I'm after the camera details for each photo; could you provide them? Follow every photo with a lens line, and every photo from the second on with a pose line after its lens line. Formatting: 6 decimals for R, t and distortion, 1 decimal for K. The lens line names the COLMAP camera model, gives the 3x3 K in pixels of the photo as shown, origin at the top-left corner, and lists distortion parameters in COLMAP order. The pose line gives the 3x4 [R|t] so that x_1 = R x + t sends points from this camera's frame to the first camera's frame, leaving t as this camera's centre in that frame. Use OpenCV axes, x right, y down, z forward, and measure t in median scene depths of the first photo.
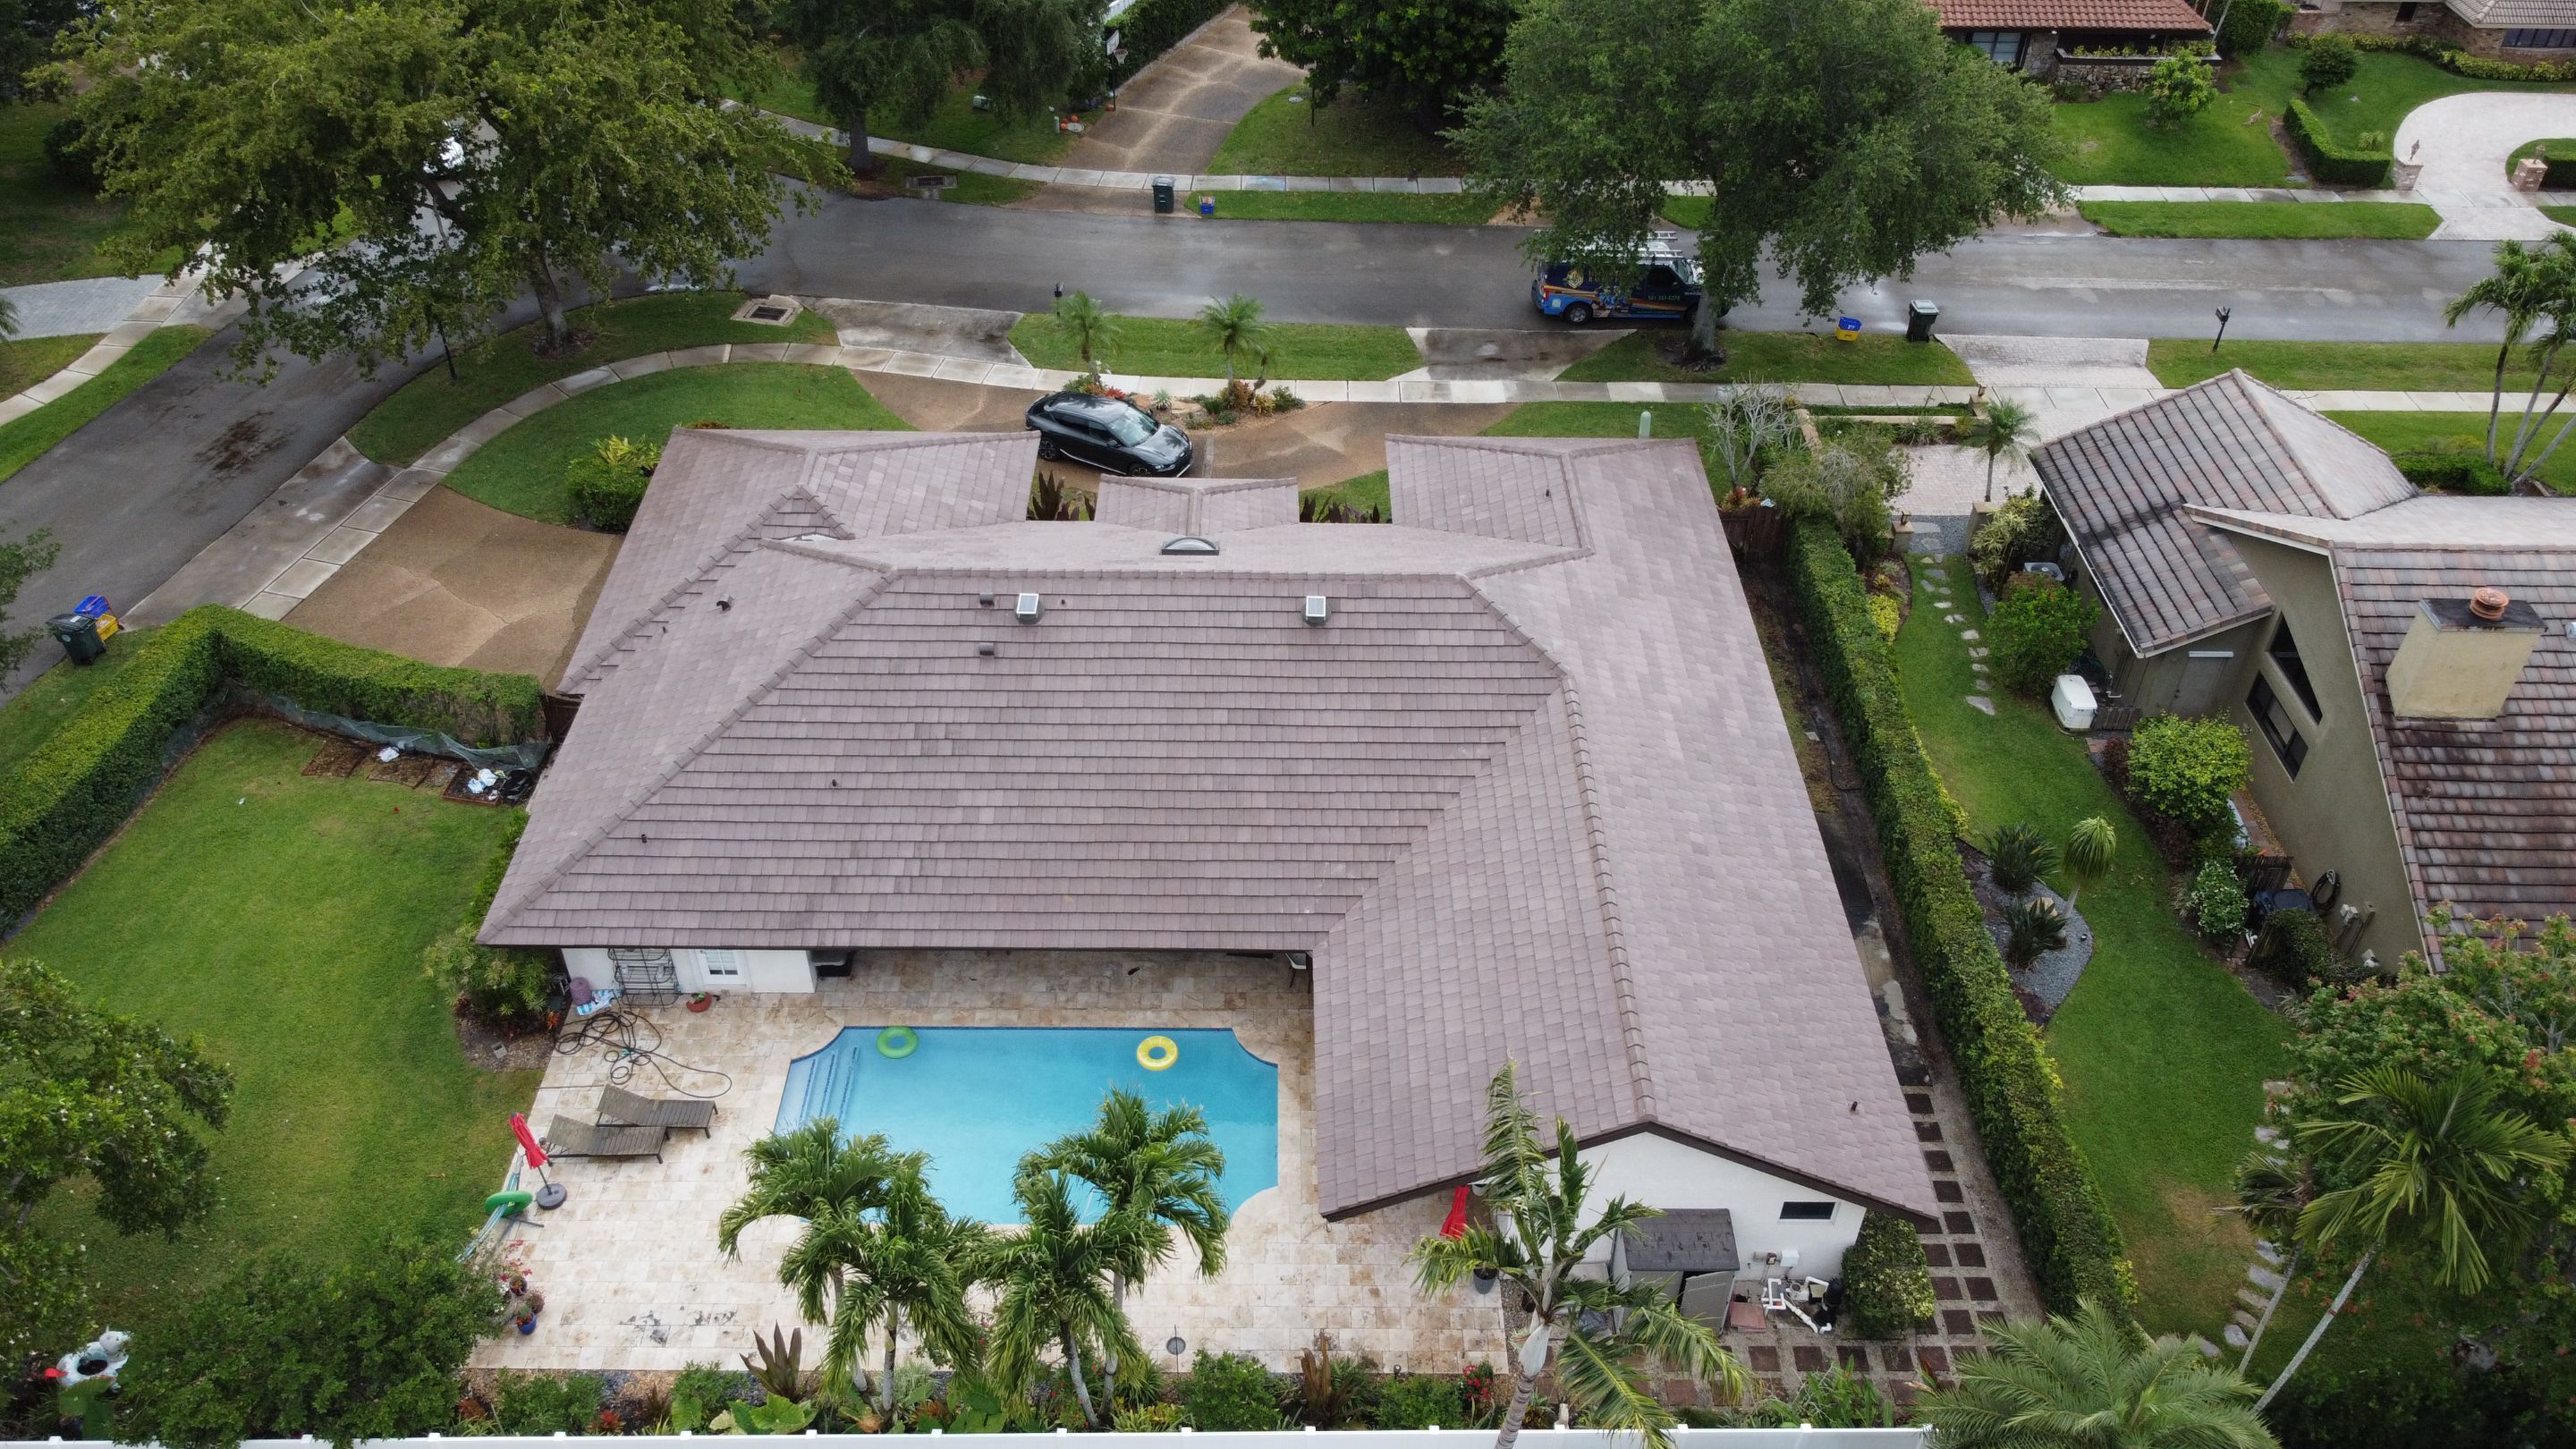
lens RADIAL K [[1947.4, 0, 1283.8], [0, 1947.4, 720.6], [0, 0, 1]] dist [0.009048, -0.012948]
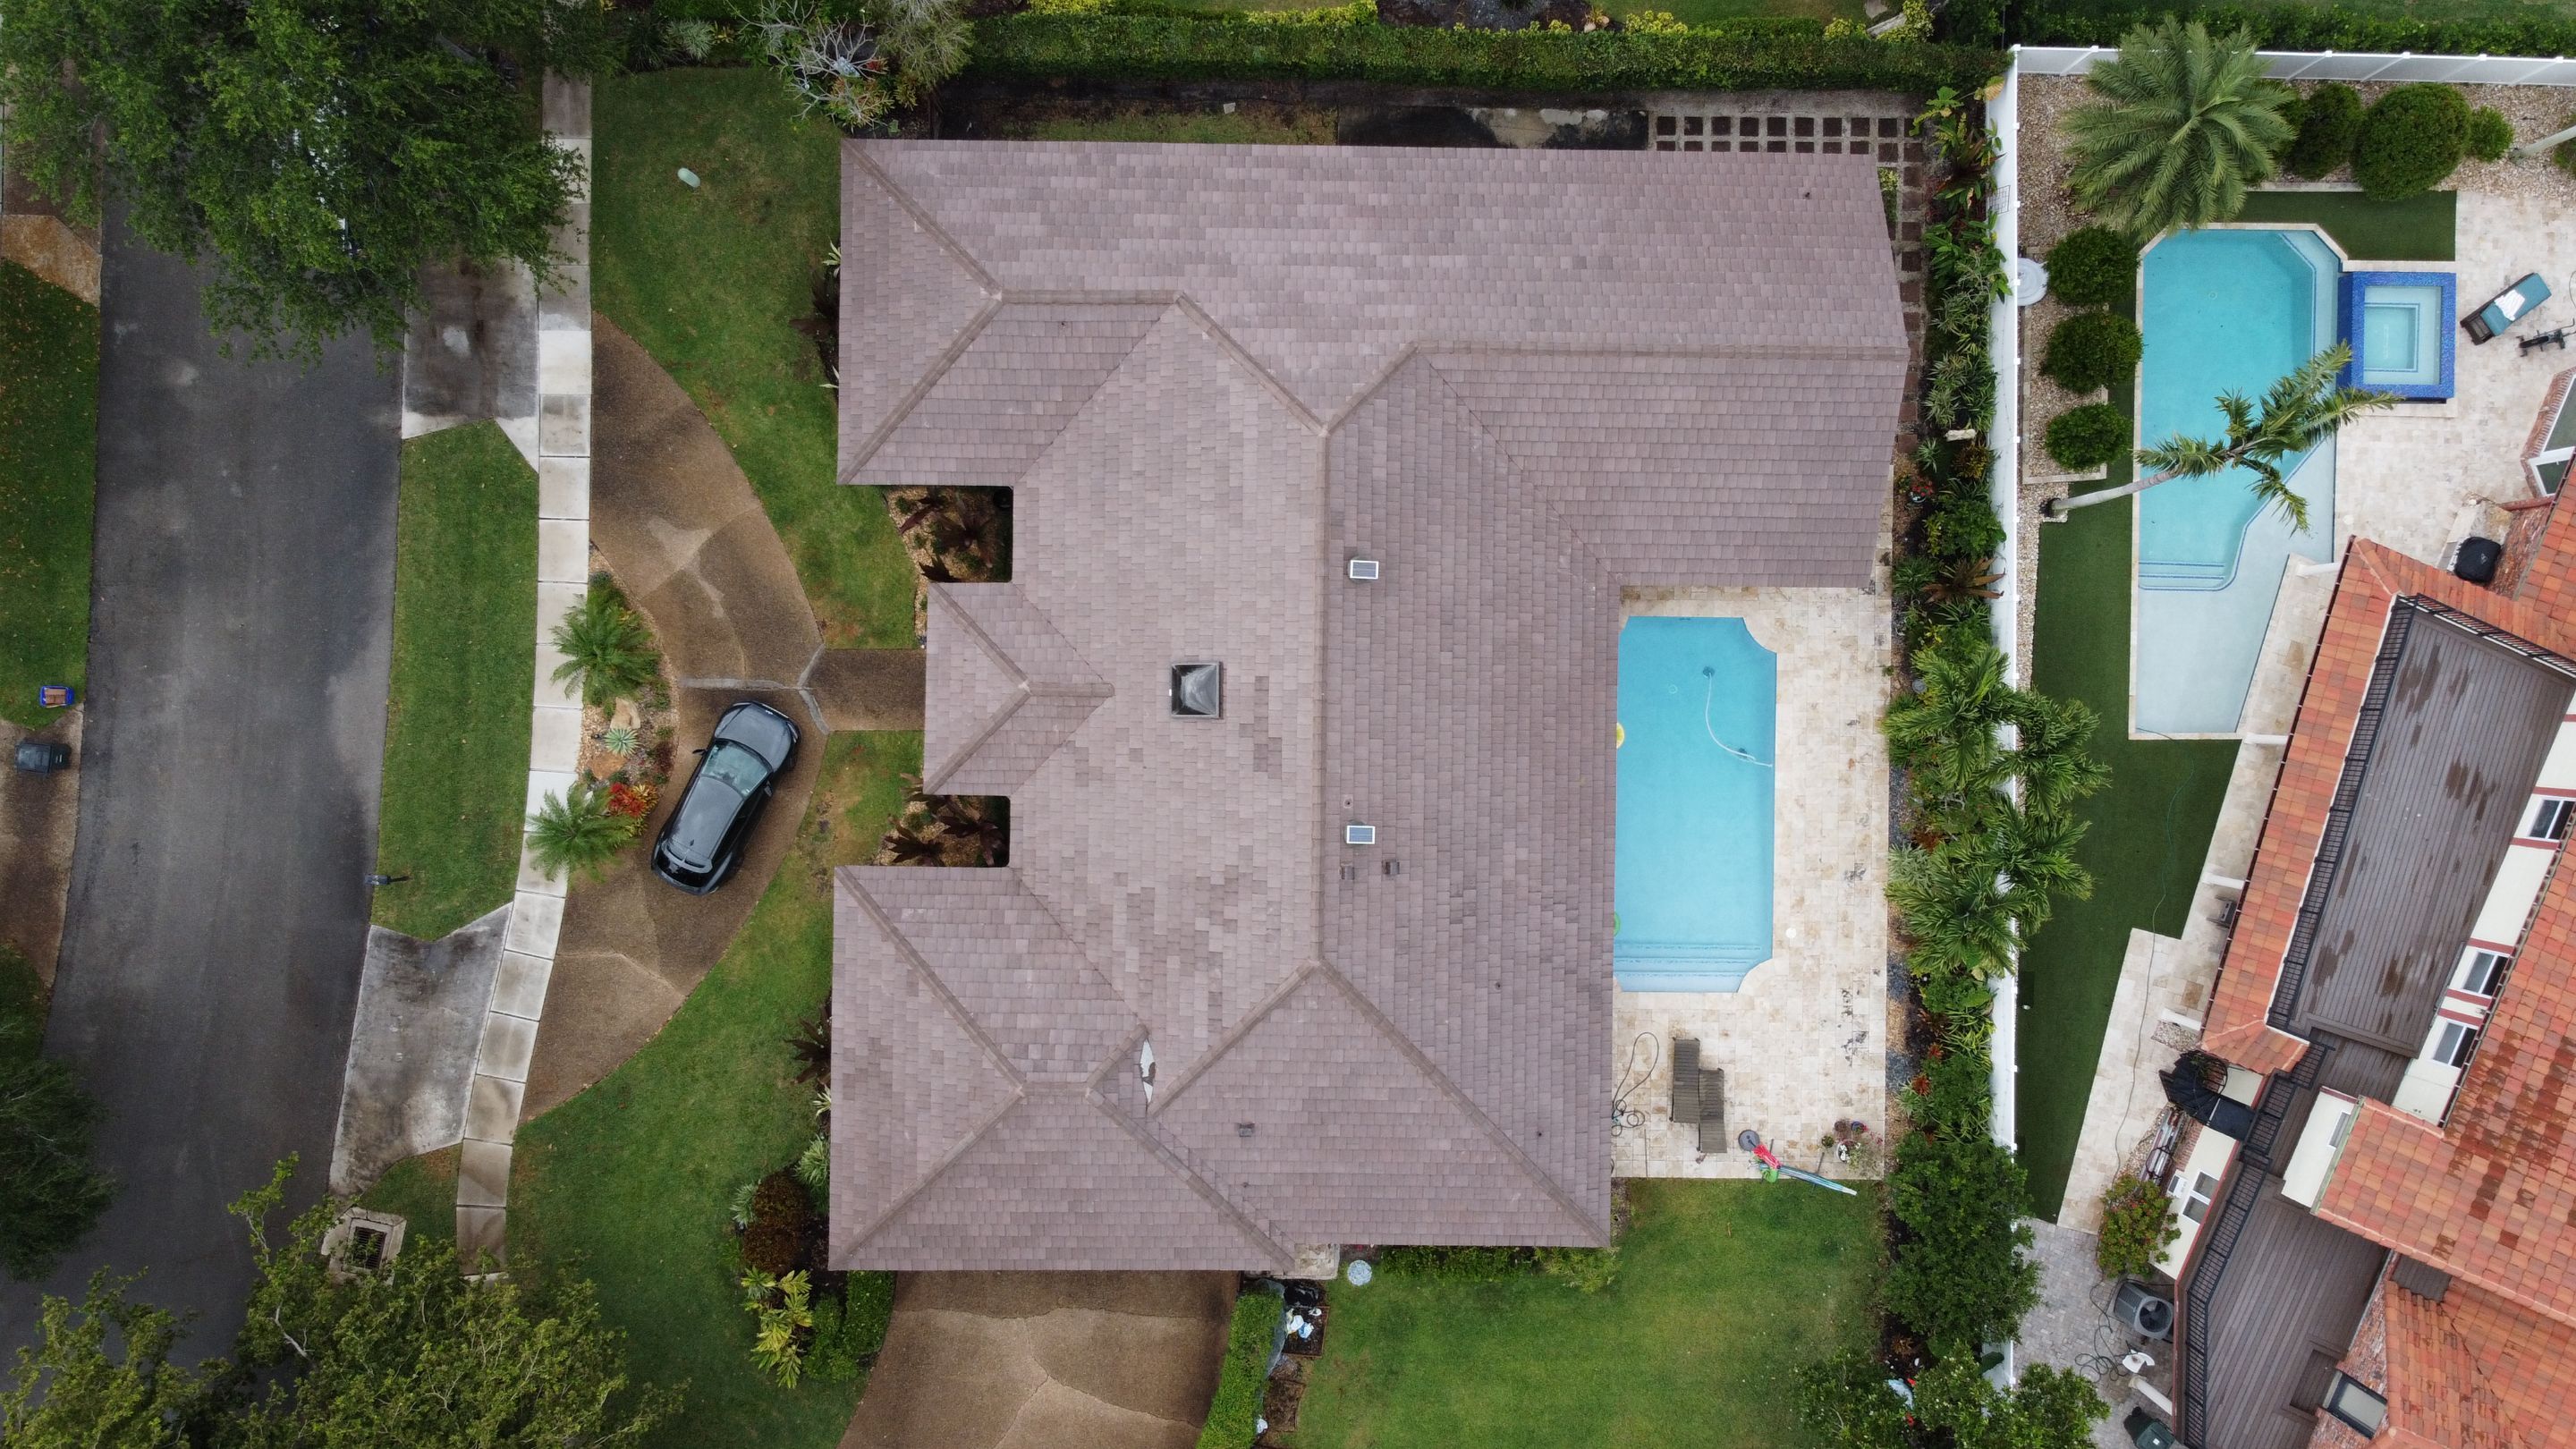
lens RADIAL K [[1937.6, 0, 1295.1], [0, 1937.6, 714.7], [0, 0, 1]] dist [0.005211, -0.002247]
pose [[0.014779, -0.999669, -0.021063, -0.029000], [0.623493, -0.007255, 0.781795, -0.635265], [-0.781689, -0.024686, 0.623179, 0.244001]]
